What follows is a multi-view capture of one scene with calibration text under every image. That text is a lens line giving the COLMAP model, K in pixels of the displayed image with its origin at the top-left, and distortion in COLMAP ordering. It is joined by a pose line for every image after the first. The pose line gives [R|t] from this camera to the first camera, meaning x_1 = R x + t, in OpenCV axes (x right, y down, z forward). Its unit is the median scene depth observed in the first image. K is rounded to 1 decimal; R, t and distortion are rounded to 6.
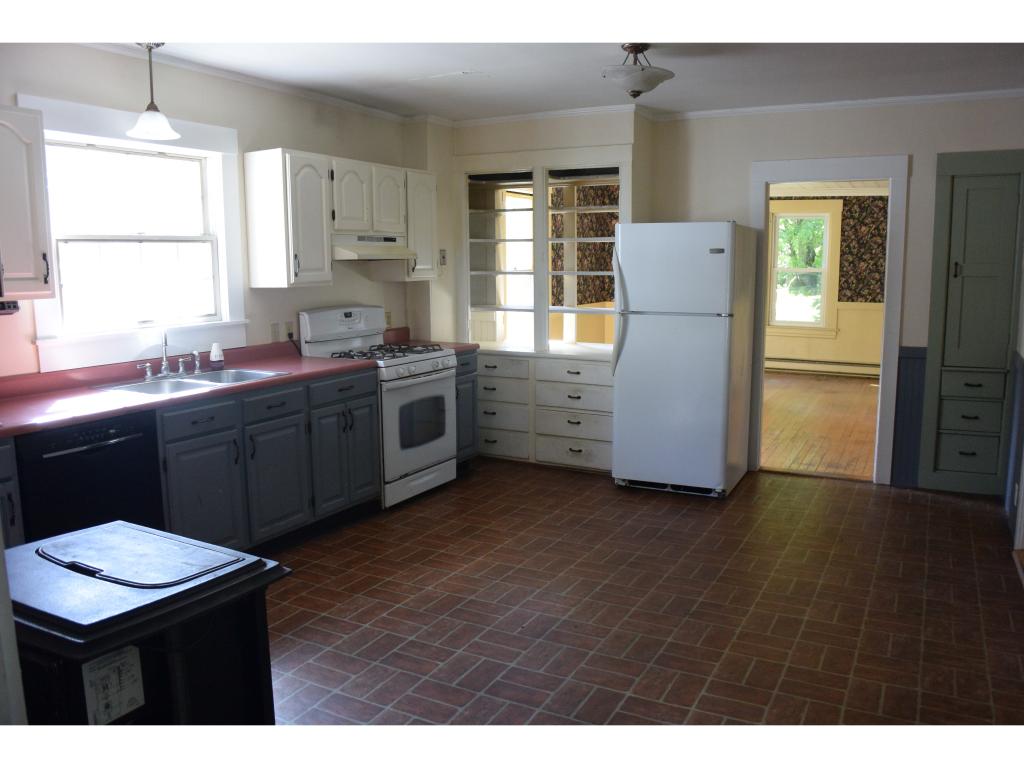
lens RADIAL K [[799.1, 0, 512.0], [0, 799.1, 384.0], [0, 0, 1]] dist [-0.144218, 0.103557]
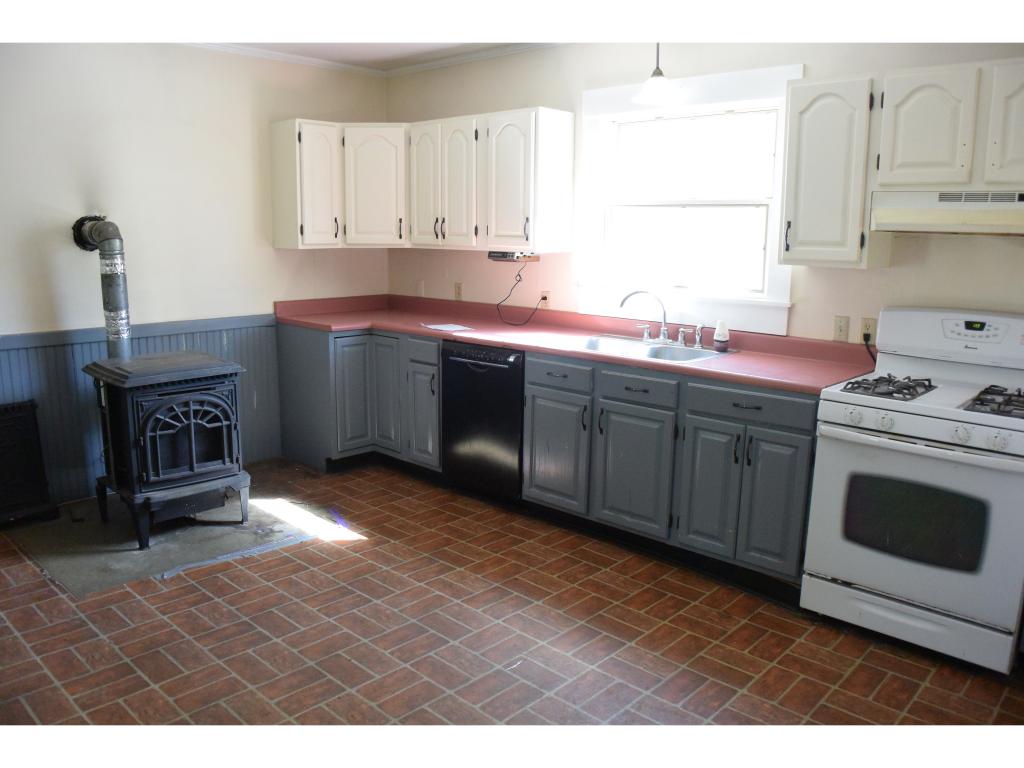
lens RADIAL K [[799.1, 0, 512.0], [0, 799.1, 384.0], [0, 0, 1]] dist [-0.144218, 0.103557]
pose [[-0.245731, 0.185436, -0.951436, 0.540551], [-0.158606, 0.960611, 0.228188, -0.148276], [0.956274, 0.206977, -0.206641, 0.963468]]
